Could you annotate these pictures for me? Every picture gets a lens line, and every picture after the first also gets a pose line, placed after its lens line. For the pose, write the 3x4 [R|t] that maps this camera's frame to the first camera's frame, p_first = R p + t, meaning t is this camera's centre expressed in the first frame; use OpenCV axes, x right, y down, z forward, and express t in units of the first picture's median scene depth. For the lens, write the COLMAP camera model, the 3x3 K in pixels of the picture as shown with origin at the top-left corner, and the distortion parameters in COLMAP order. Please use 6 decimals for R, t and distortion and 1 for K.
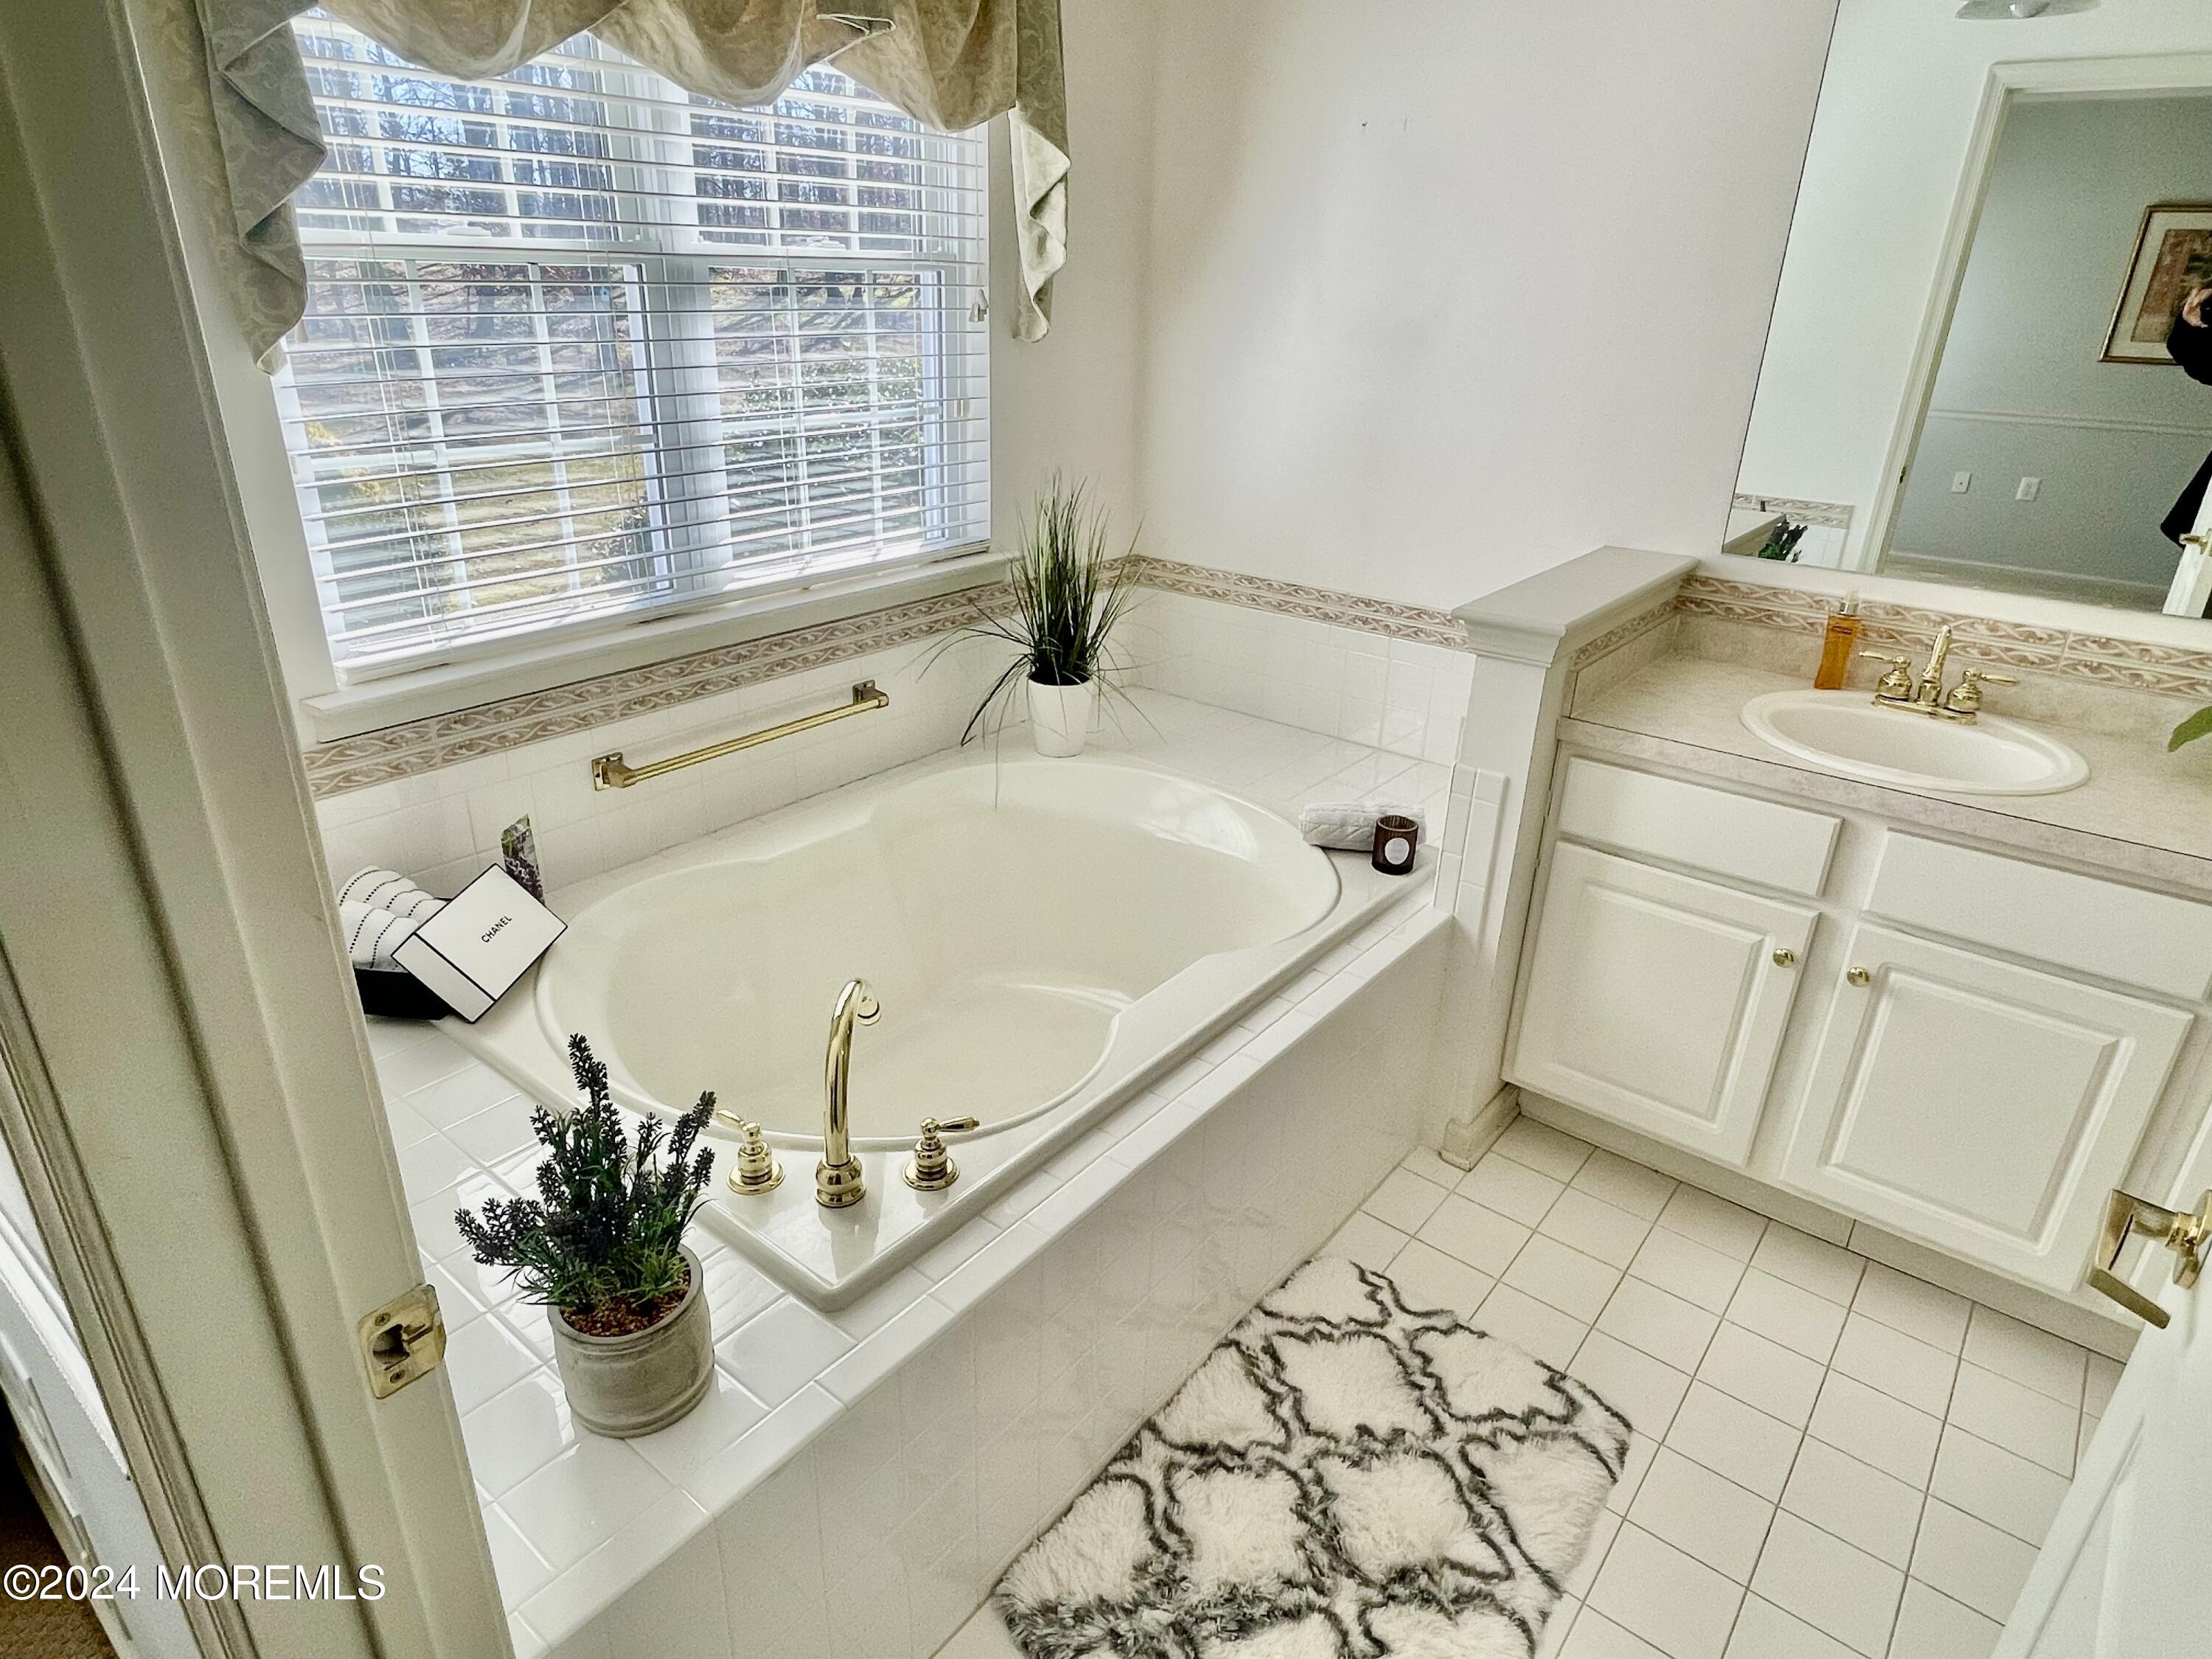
lens RADIAL K [[1288.9, 0, 1106.3], [0, 1288.9, 826.8], [0, 0, 1]] dist [-0.008102, -0.000747]
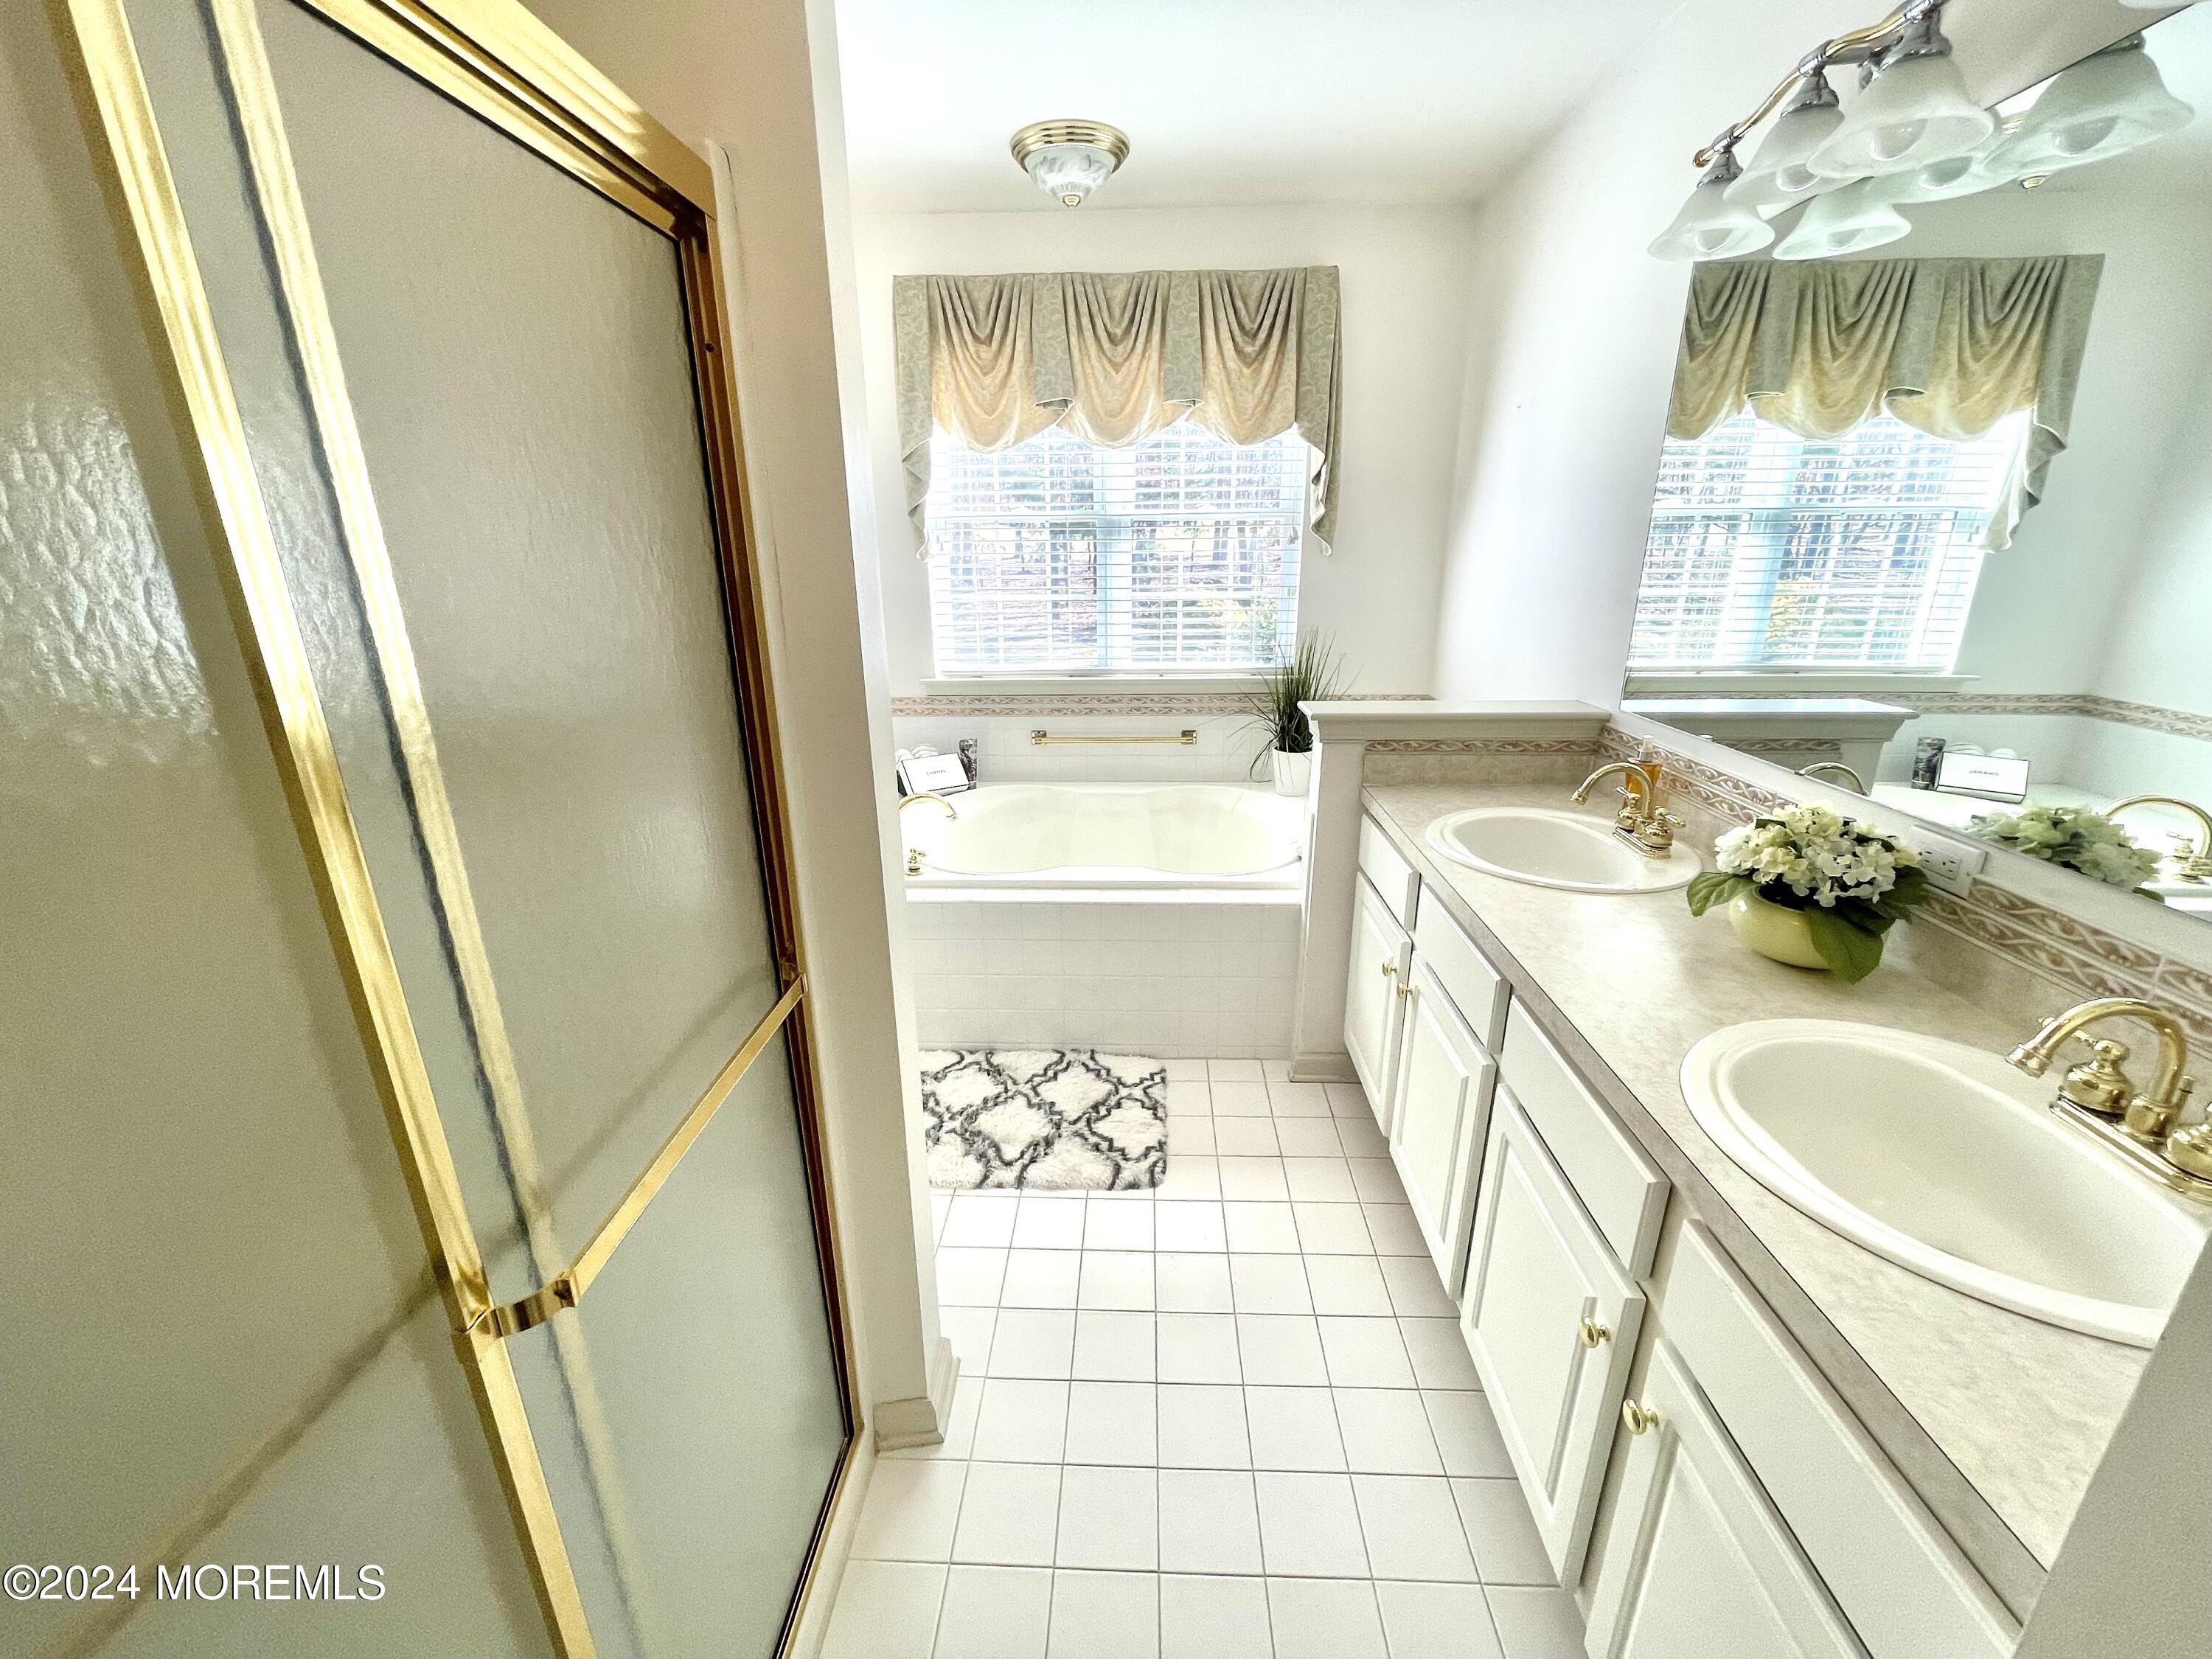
lens RADIAL K [[894.3, 0, 1103.4], [0, 894.3, 835.3], [0, 0, 1]] dist [-0.001509, -0.001471]
pose [[0.581300, 0.226599, -0.781501, 1.080343], [-0.296852, 0.953303, 0.055608, 0.000901], [0.757607, 0.199665, 0.621421, 0.152333]]
